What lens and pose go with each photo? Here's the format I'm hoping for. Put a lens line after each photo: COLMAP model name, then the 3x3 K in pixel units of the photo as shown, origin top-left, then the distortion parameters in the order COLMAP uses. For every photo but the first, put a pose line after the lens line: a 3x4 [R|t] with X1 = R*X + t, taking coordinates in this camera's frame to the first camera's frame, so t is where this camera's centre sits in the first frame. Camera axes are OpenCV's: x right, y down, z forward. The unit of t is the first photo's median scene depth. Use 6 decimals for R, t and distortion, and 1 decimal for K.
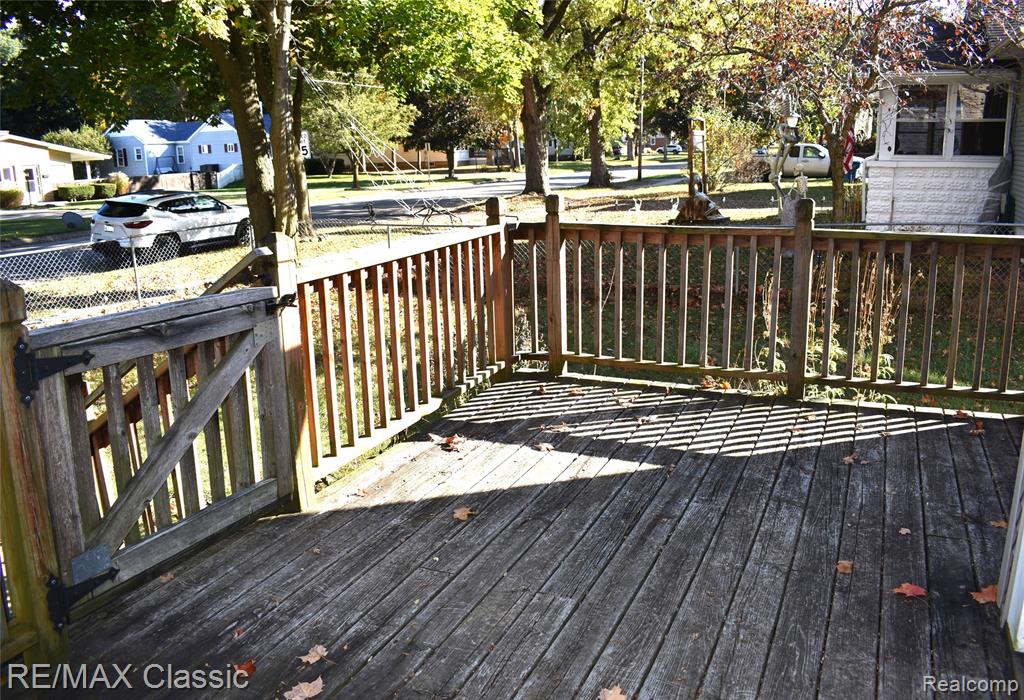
lens RADIAL K [[804.0, 0, 513.1], [0, 804.0, 385.9], [0, 0, 1]] dist [-0.090226, 0.004949]
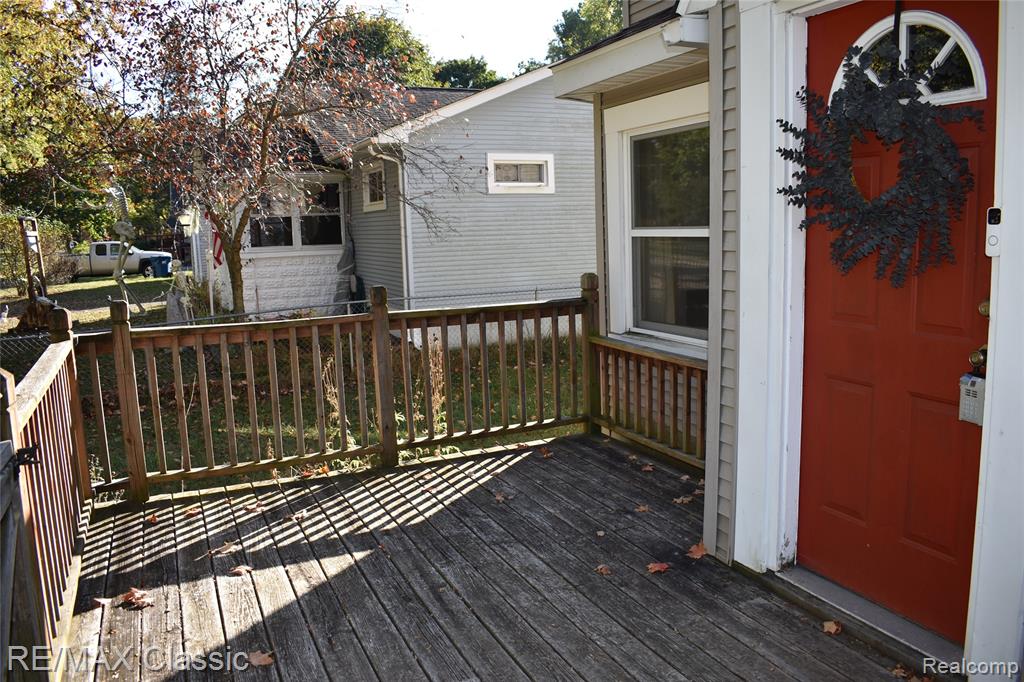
lens RADIAL K [[802.5, 0, 512.0], [0, 802.5, 341.0], [0, 0, 1]] dist [-0.078553, 0.002587]
pose [[0.663701, -0.100058, 0.741276, -0.353022], [0.225391, 0.971704, -0.070642, -0.038505], [-0.713232, 0.213962, 0.667473, 0.124078]]
